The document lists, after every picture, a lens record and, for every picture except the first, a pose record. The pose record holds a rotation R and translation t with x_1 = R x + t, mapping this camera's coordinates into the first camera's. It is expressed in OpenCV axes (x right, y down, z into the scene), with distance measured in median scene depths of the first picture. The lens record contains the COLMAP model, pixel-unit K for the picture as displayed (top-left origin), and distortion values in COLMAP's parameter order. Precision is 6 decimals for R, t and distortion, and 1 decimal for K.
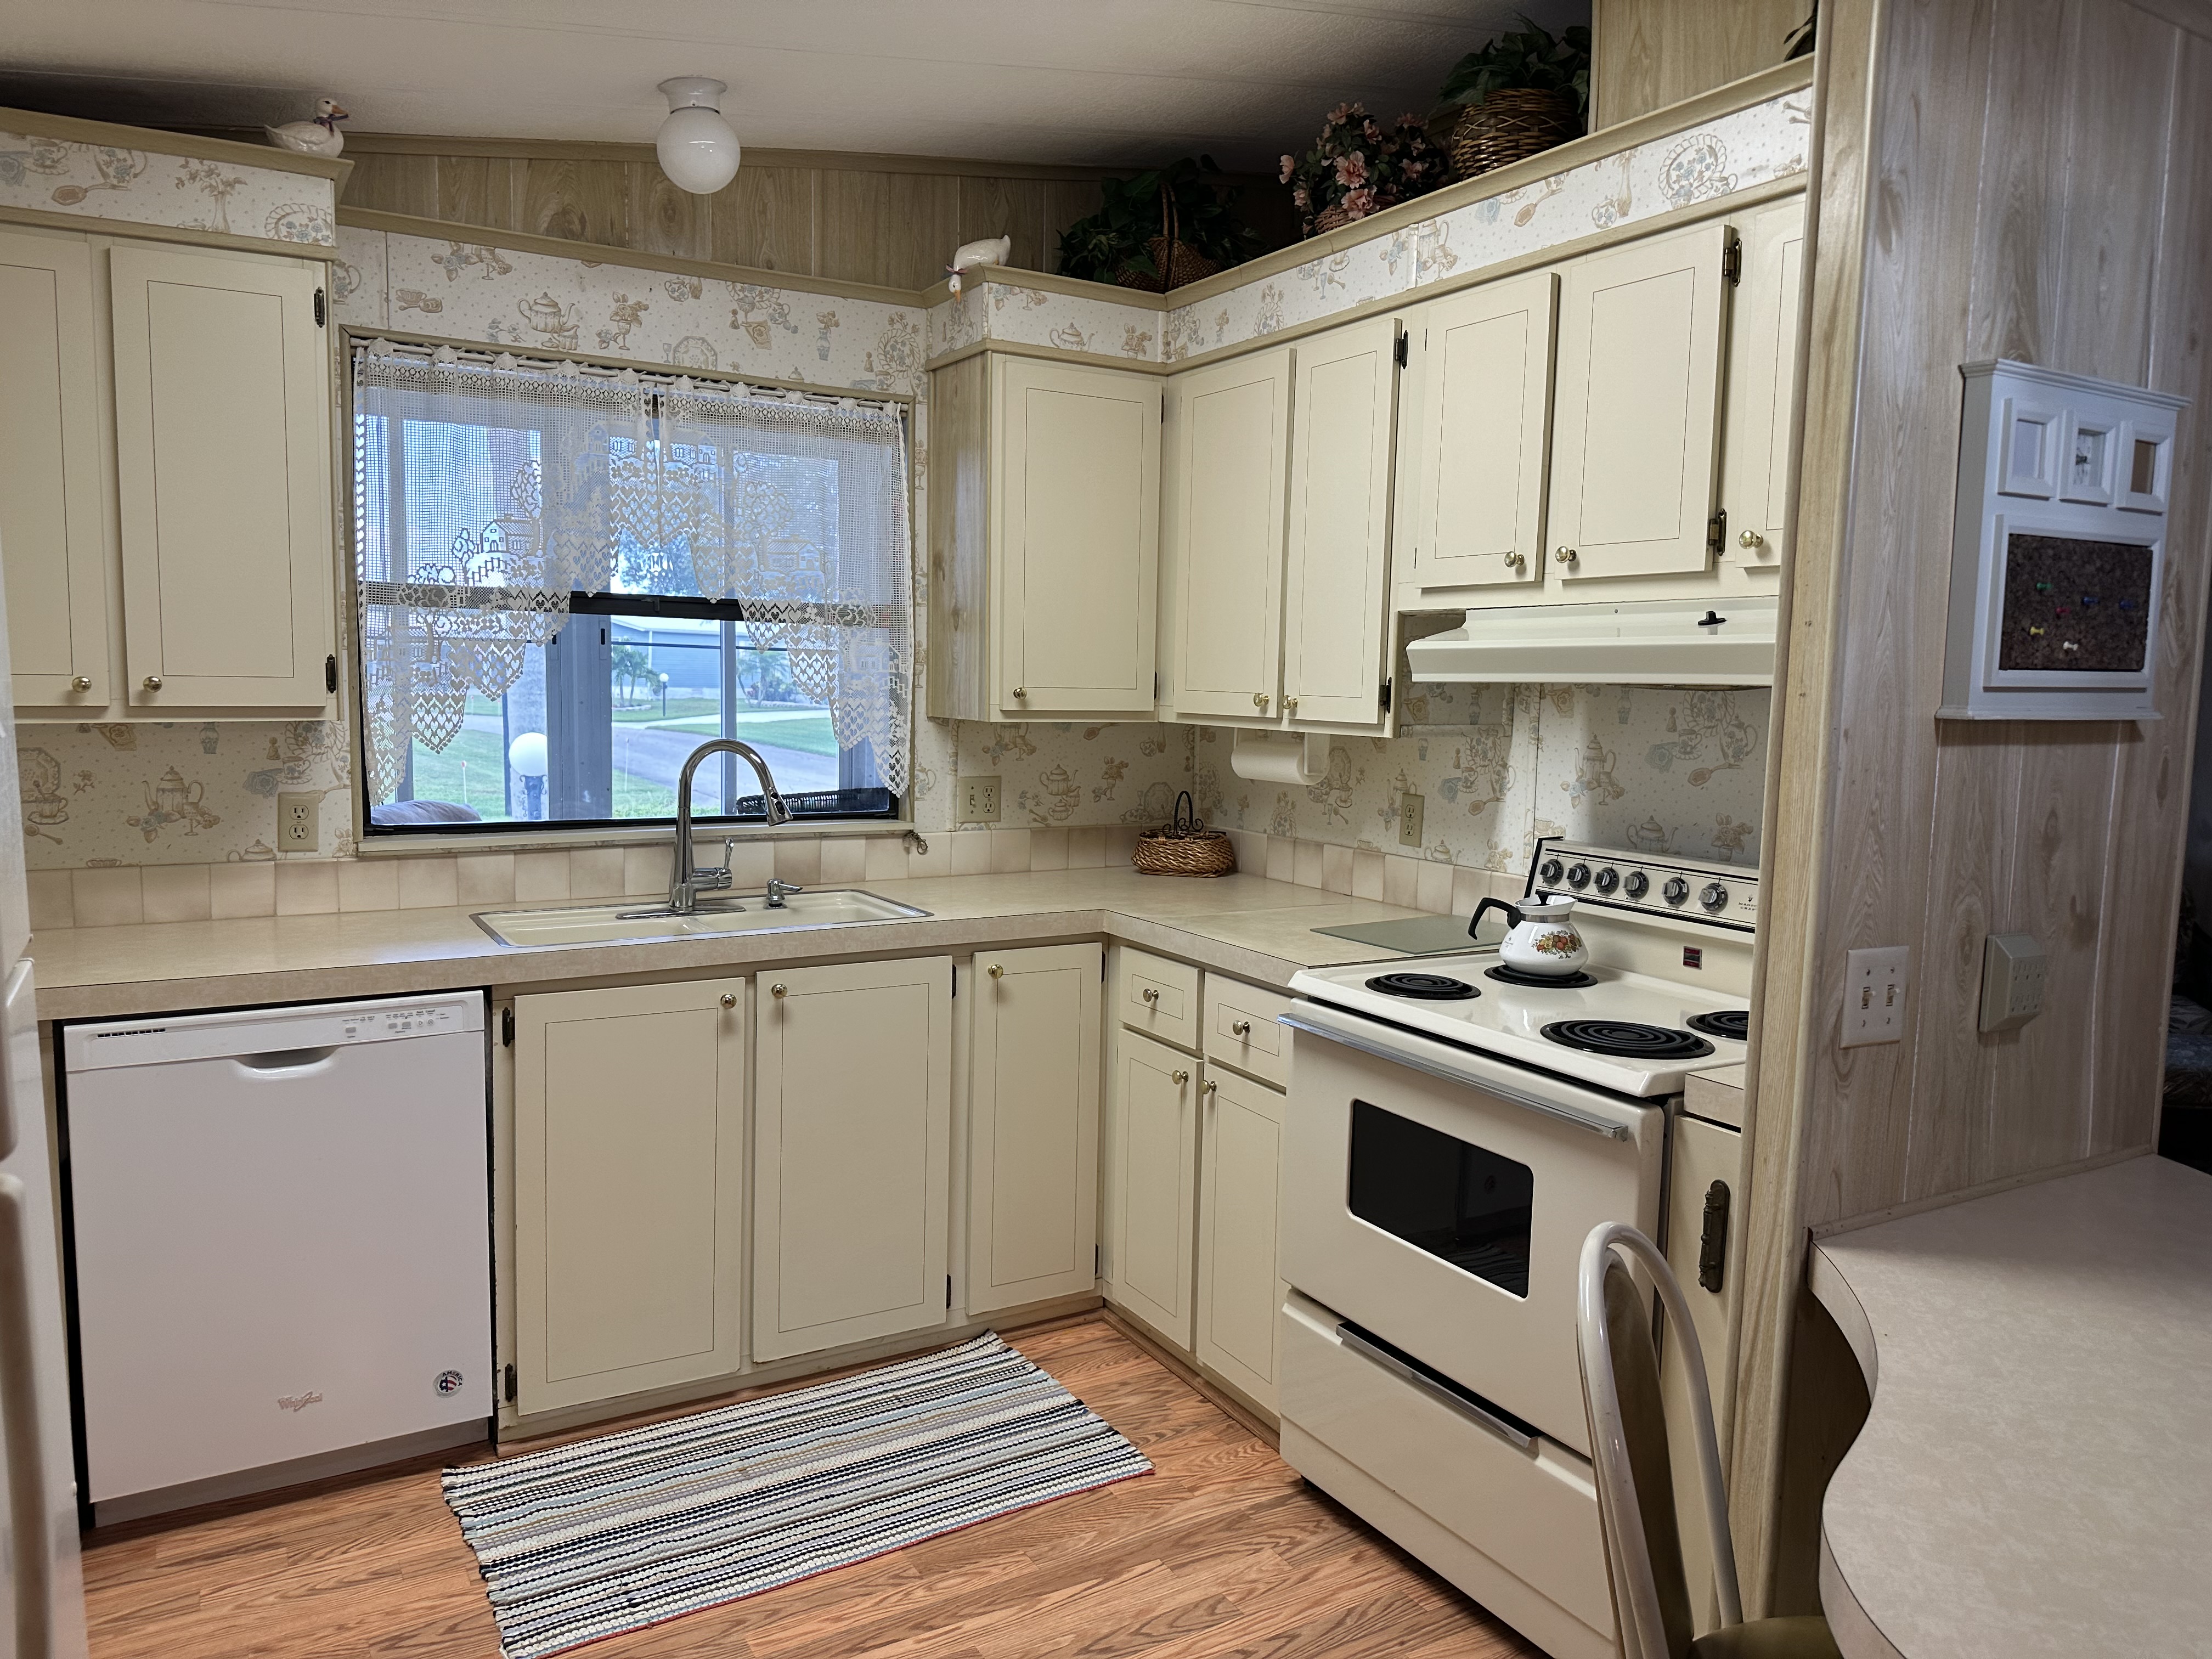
lens RADIAL K [[1553.7, 0, 1161.9], [0, 1553.7, 823.1], [0, 0, 1]] dist [0.084049, -0.130519]
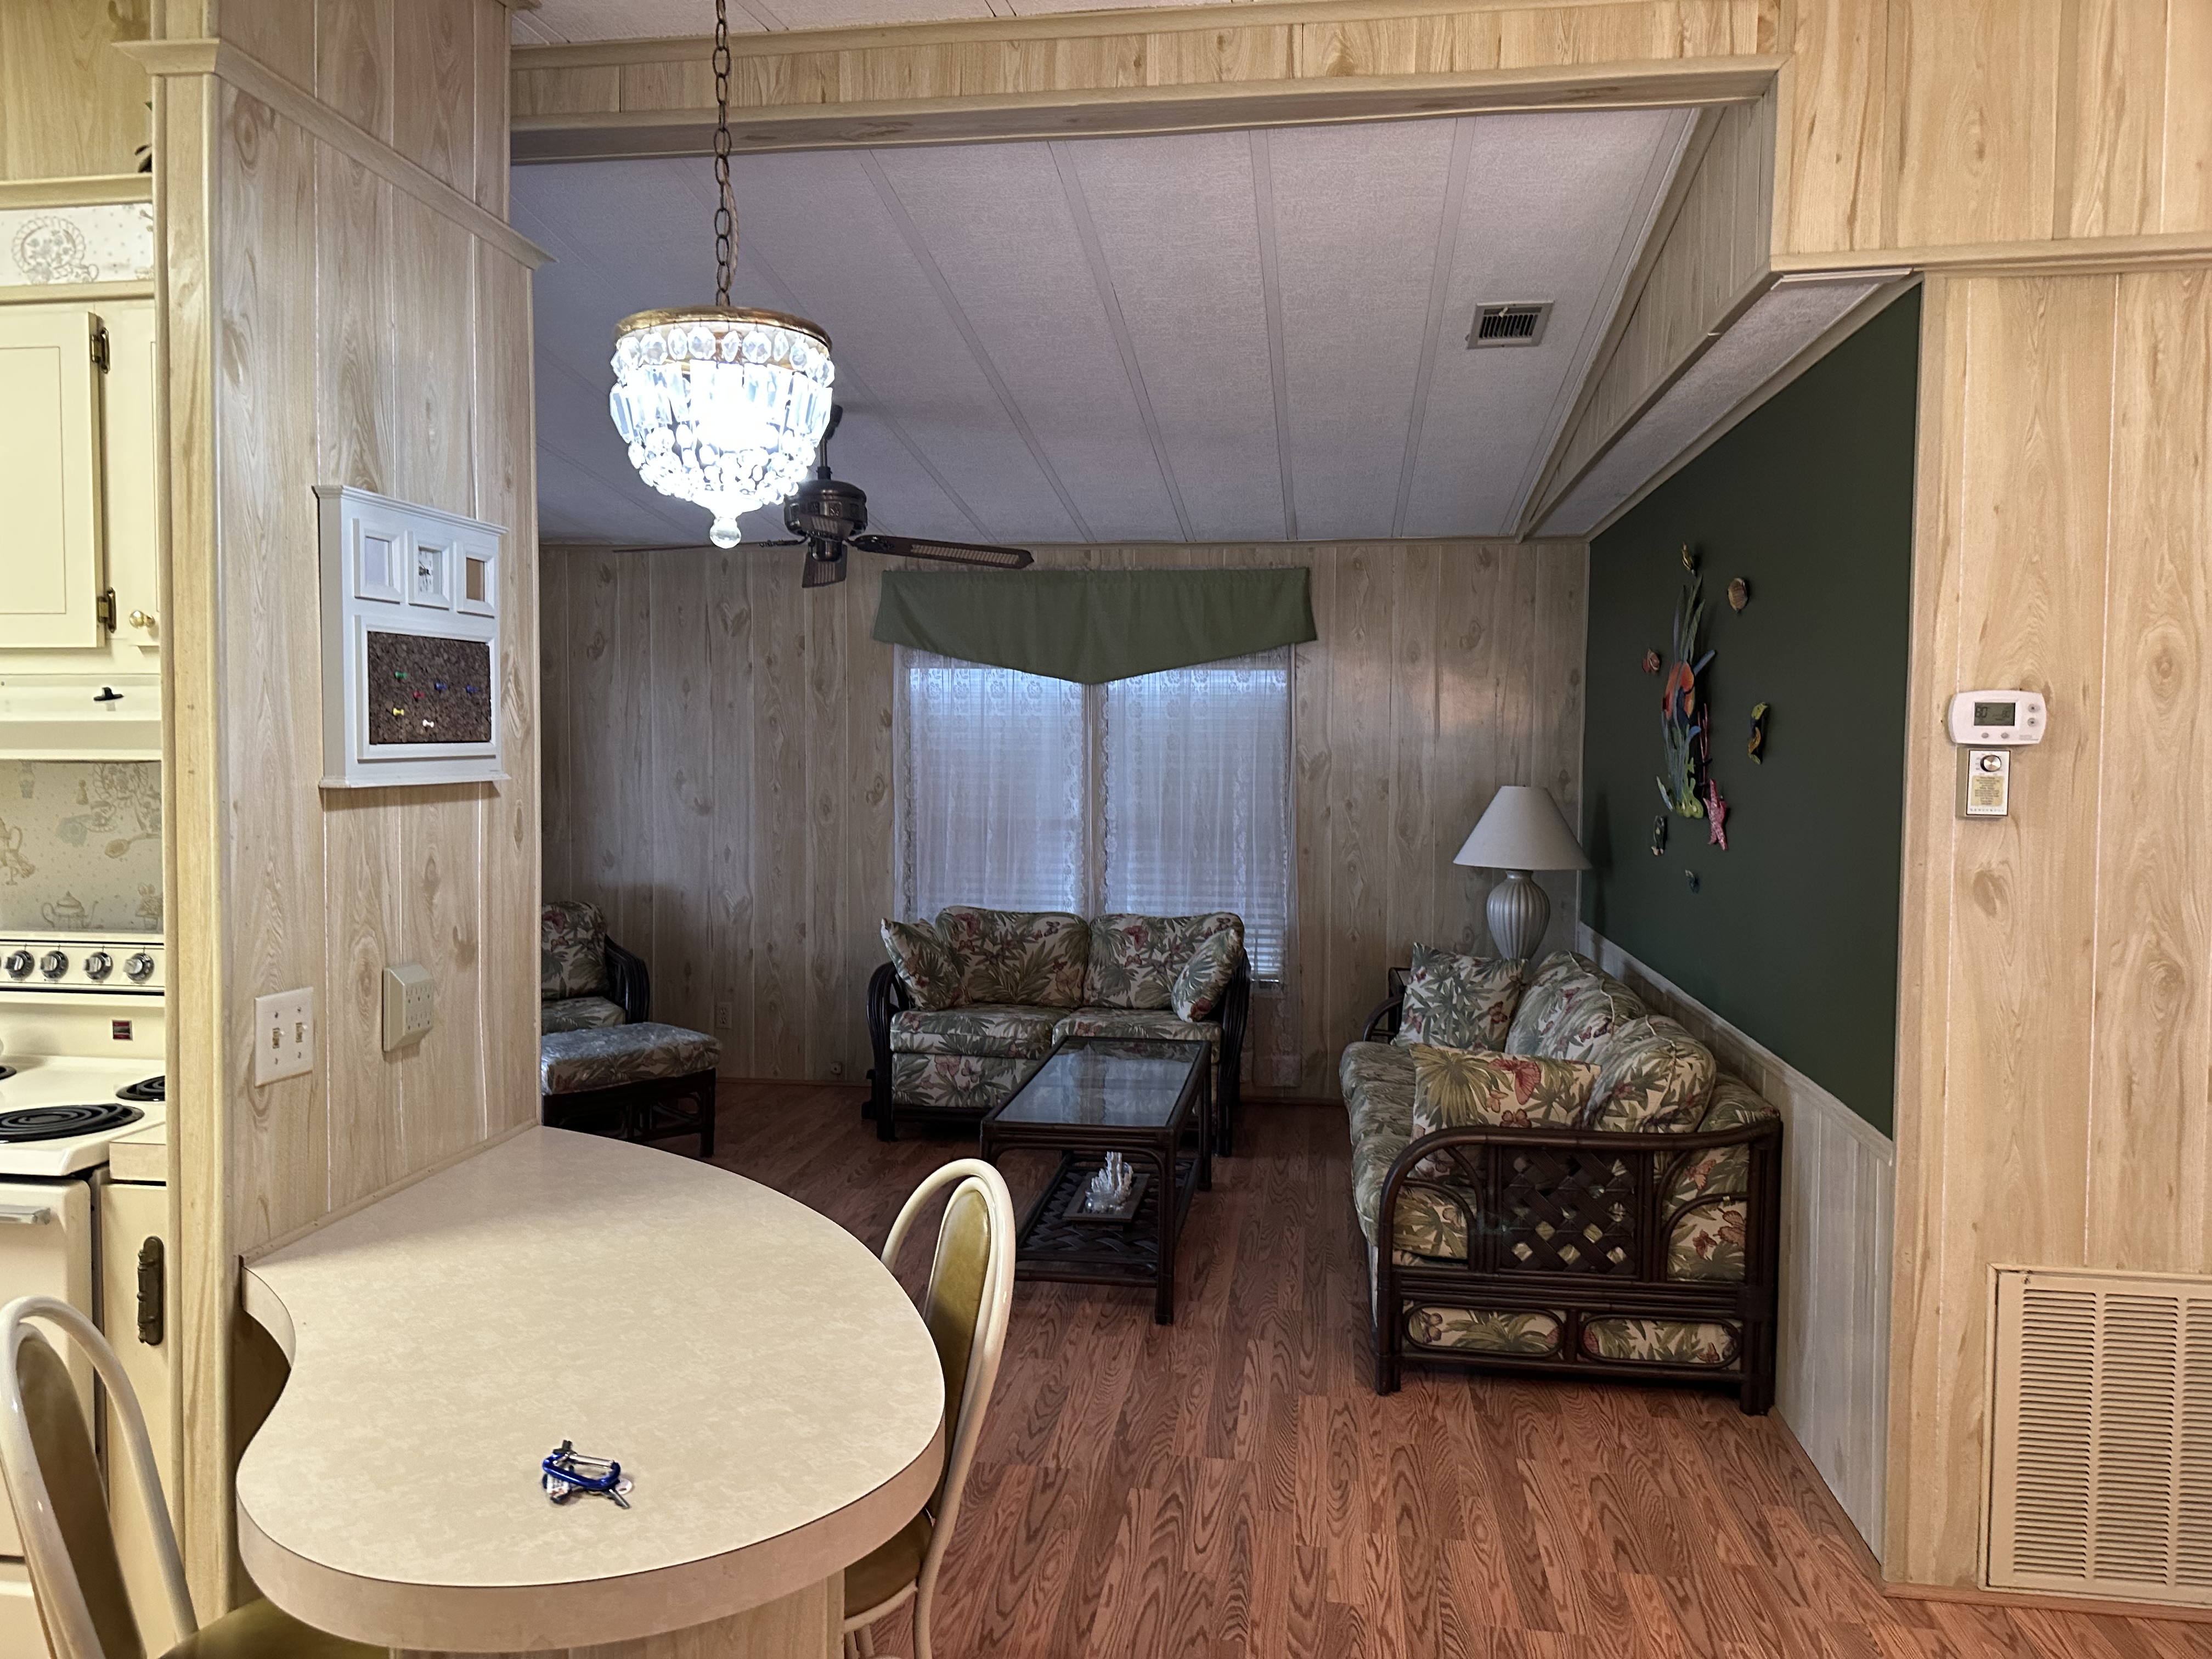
lens RADIAL K [[1560.9, 0, 1097.6], [0, 1560.9, 815.0], [0, 0, 1]] dist [0.006007, -0.009820]
pose [[0.645414, -0.056689, 0.761727, -0.013546], [0.084463, 0.996423, 0.002590, -0.001041], [-0.759149, 0.062666, 0.647893, -0.161926]]
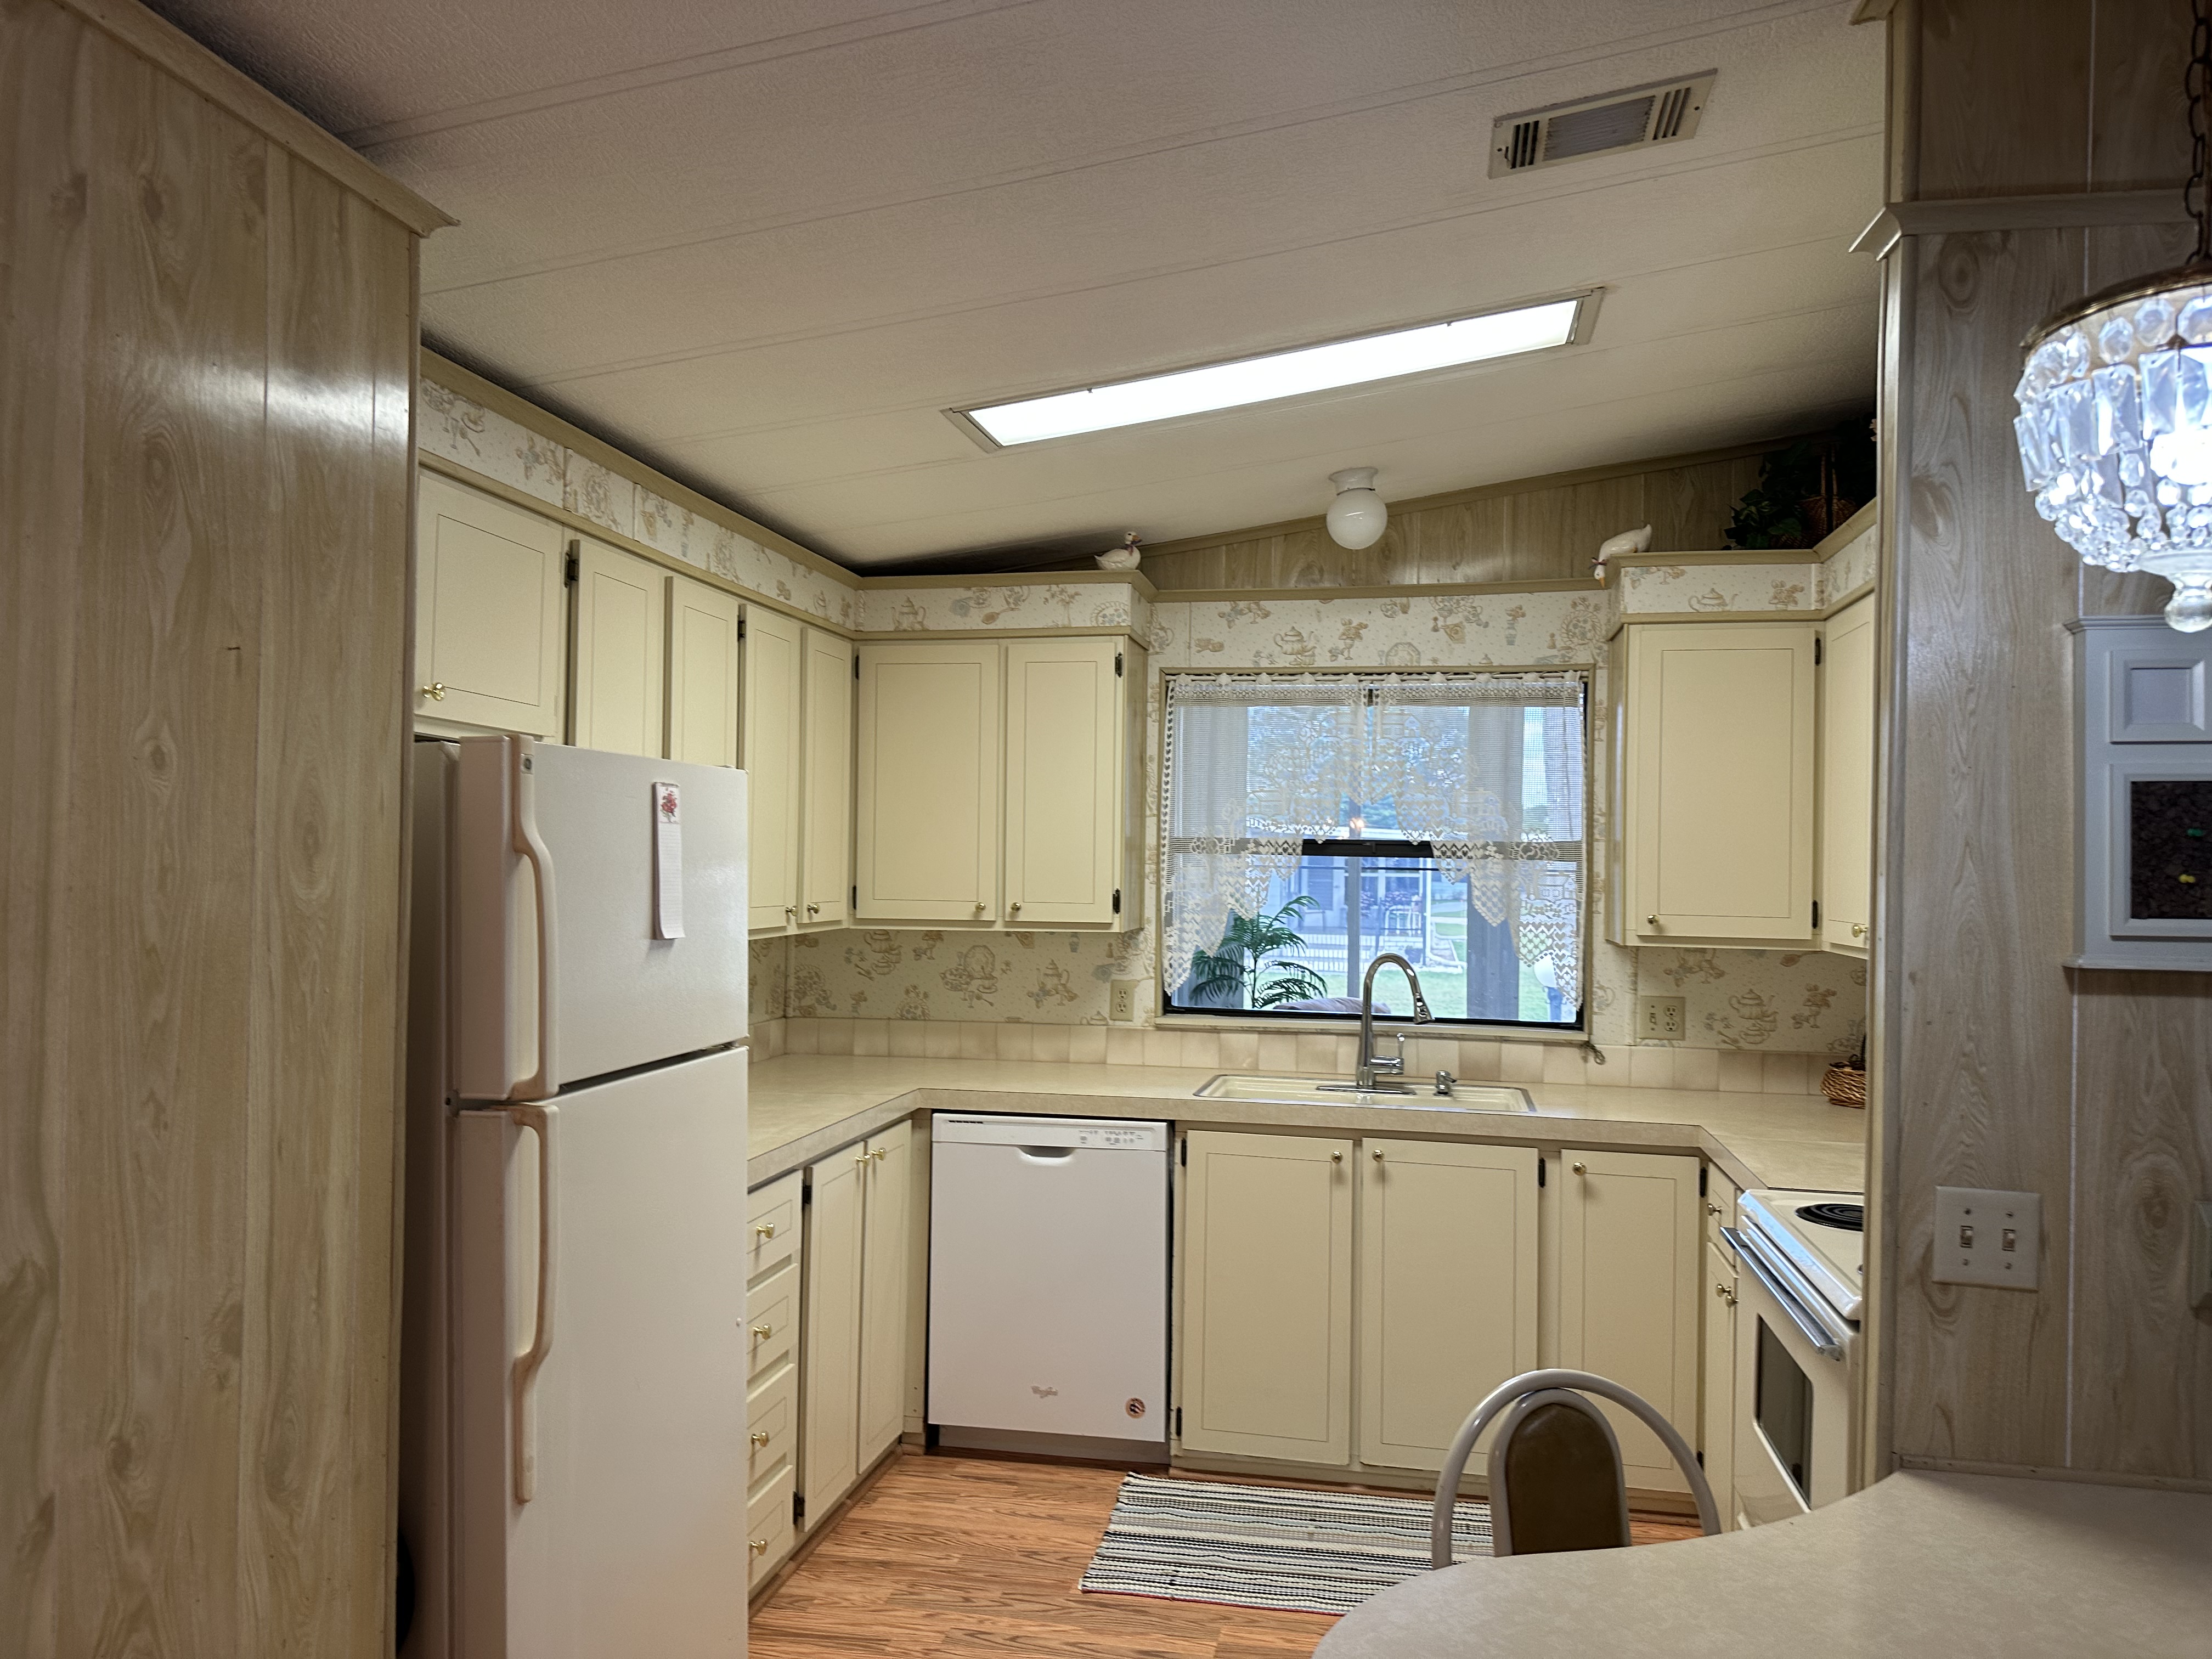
lens RADIAL K [[1553.5, 0, 1106.7], [0, 1553.5, 836.6], [0, 0, 1]] dist [0.119754, -0.129197]
pose [[0.740173, -0.020423, -0.672106, 0.662629], [-0.066554, 0.992405, -0.103450, -0.002390], [0.669115, 0.121302, 0.733192, -0.149785]]
